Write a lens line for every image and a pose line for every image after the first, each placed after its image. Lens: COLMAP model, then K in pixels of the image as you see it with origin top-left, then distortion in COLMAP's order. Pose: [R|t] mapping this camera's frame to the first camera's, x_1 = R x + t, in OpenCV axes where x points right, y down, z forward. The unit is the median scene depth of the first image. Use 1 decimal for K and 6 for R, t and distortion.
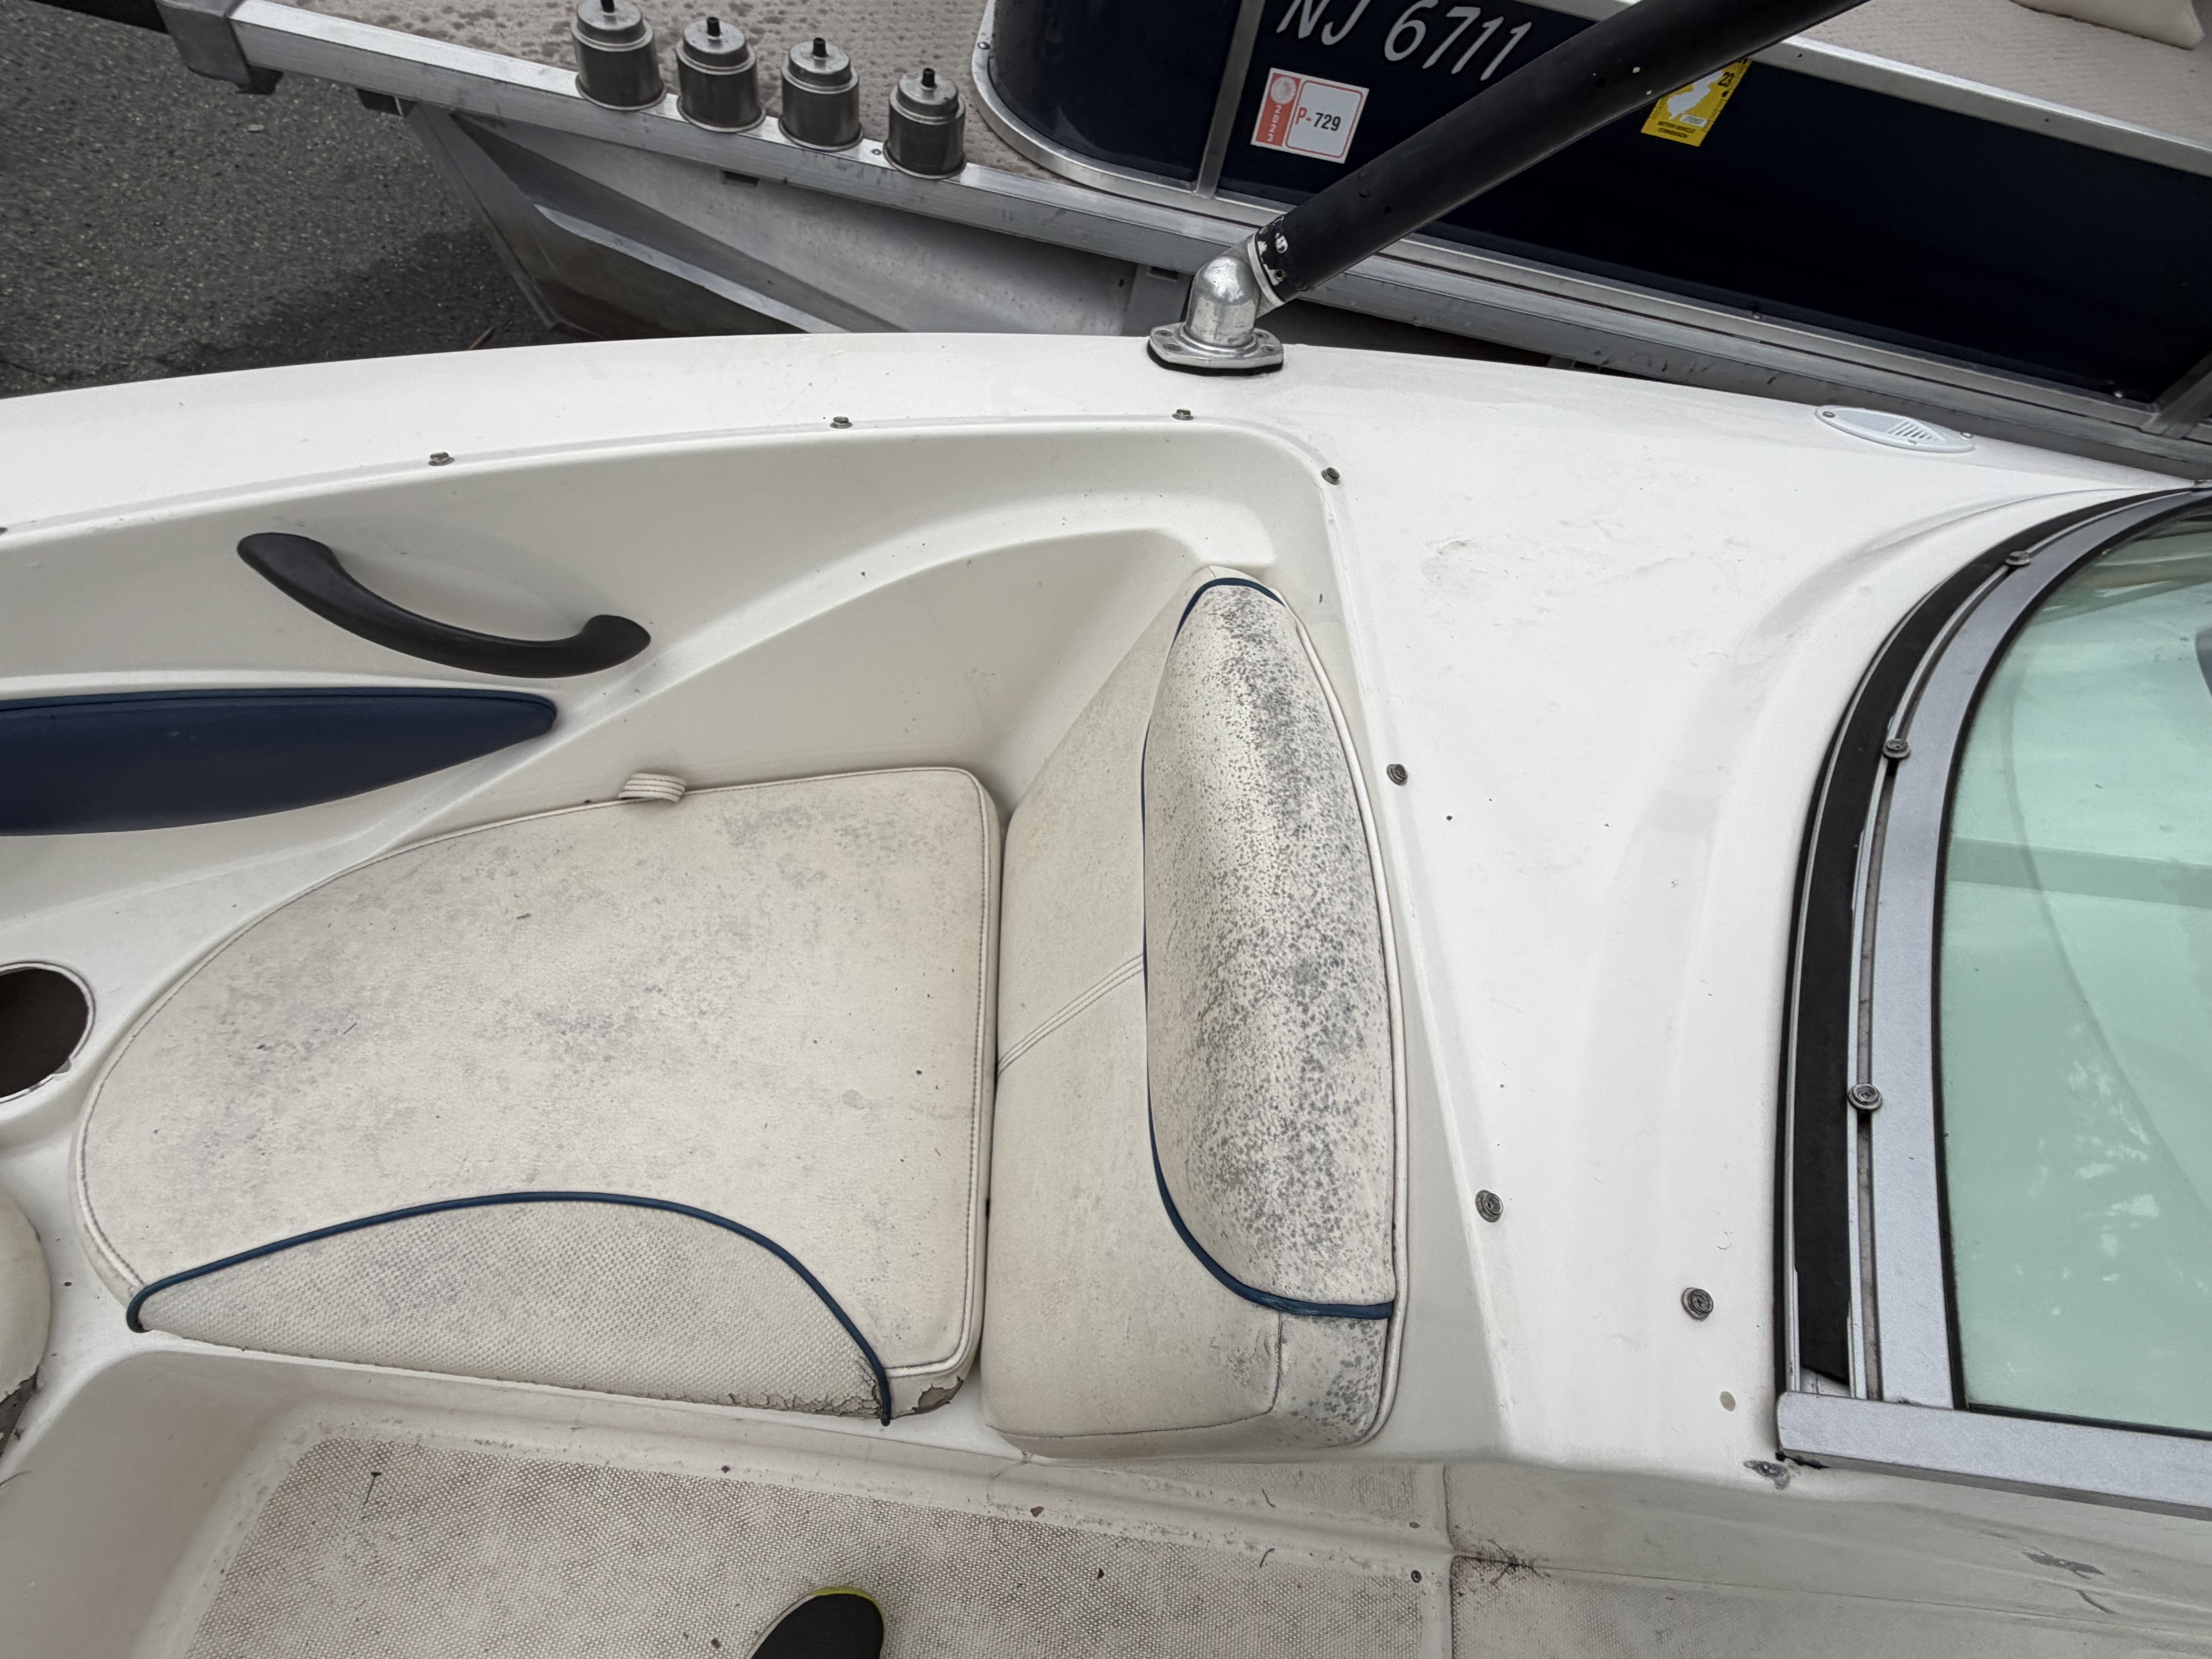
lens RADIAL K [[1123.6, 0, 1094.4], [0, 1123.6, 823.8], [0, 0, 1]] dist [0.001725, -0.001007]
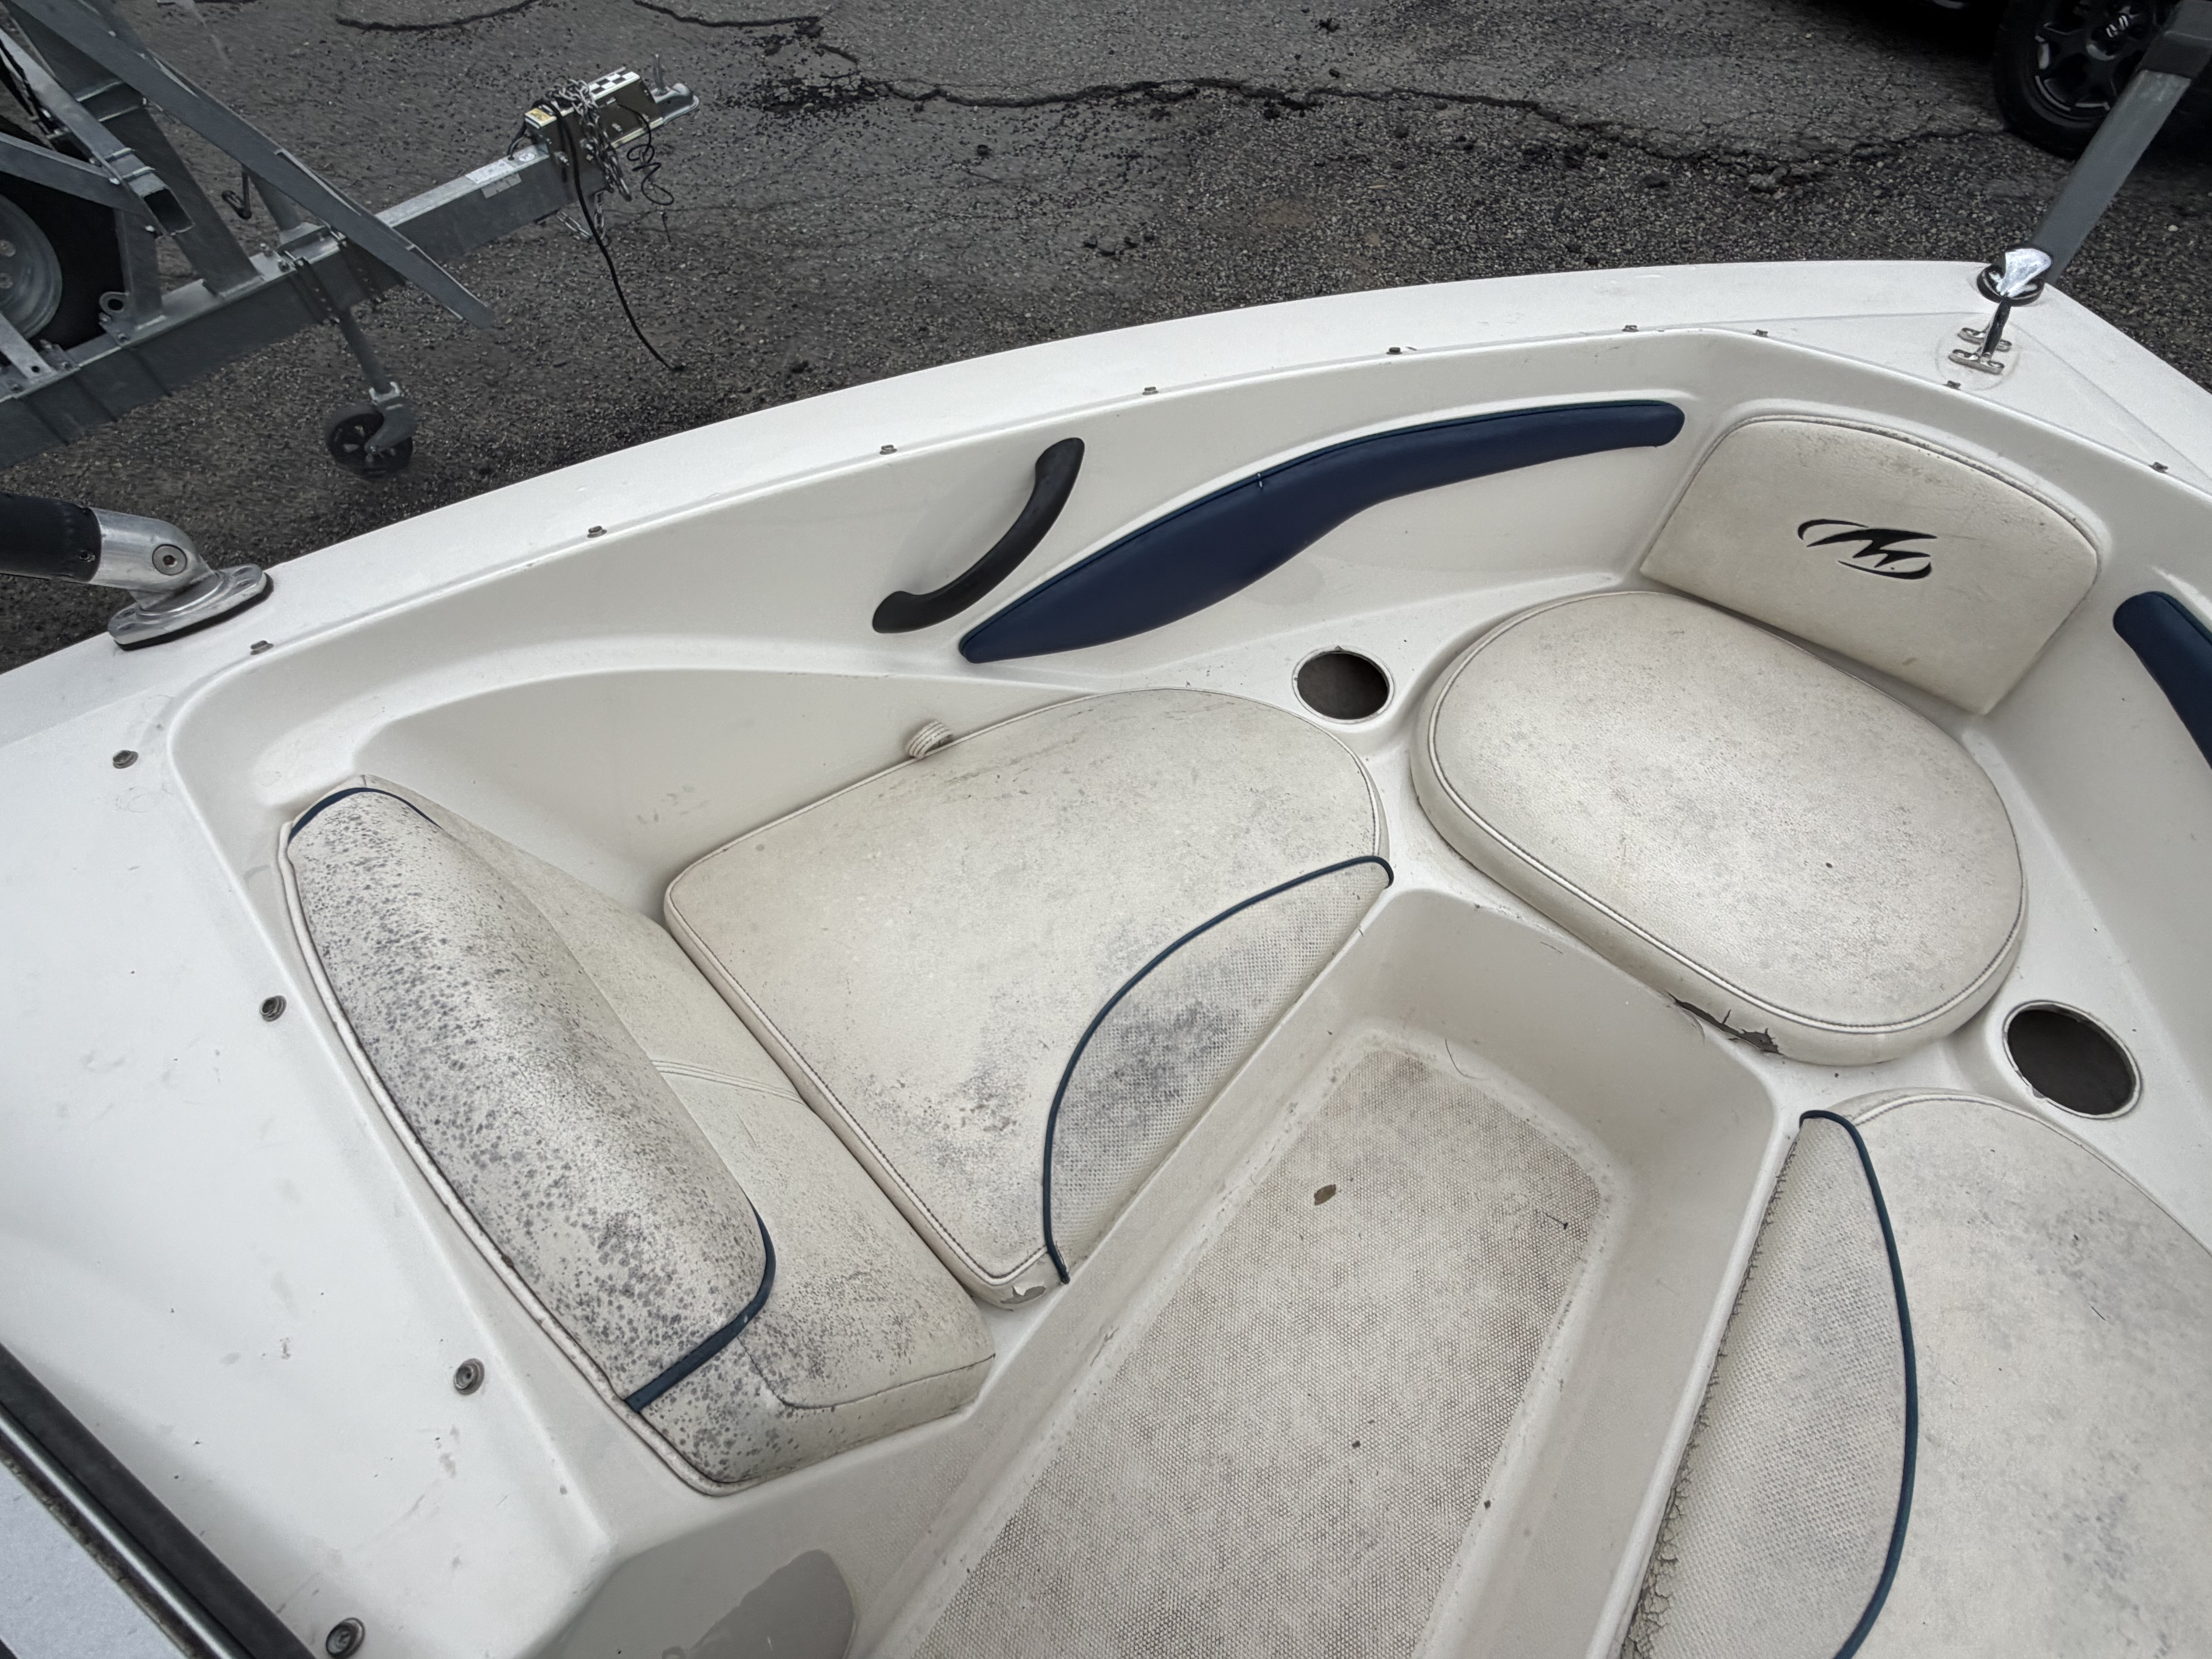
lens RADIAL K [[1123.6, 0, 1094.4], [0, 1123.6, 823.8], [0, 0, 1]] dist [0.001725, -0.001007]
pose [[-0.472986, 0.626704, -0.619295, 0.127691], [-0.793632, 0.002231, 0.608394, 0.281668], [0.382665, 0.779254, 0.496317, -0.210169]]
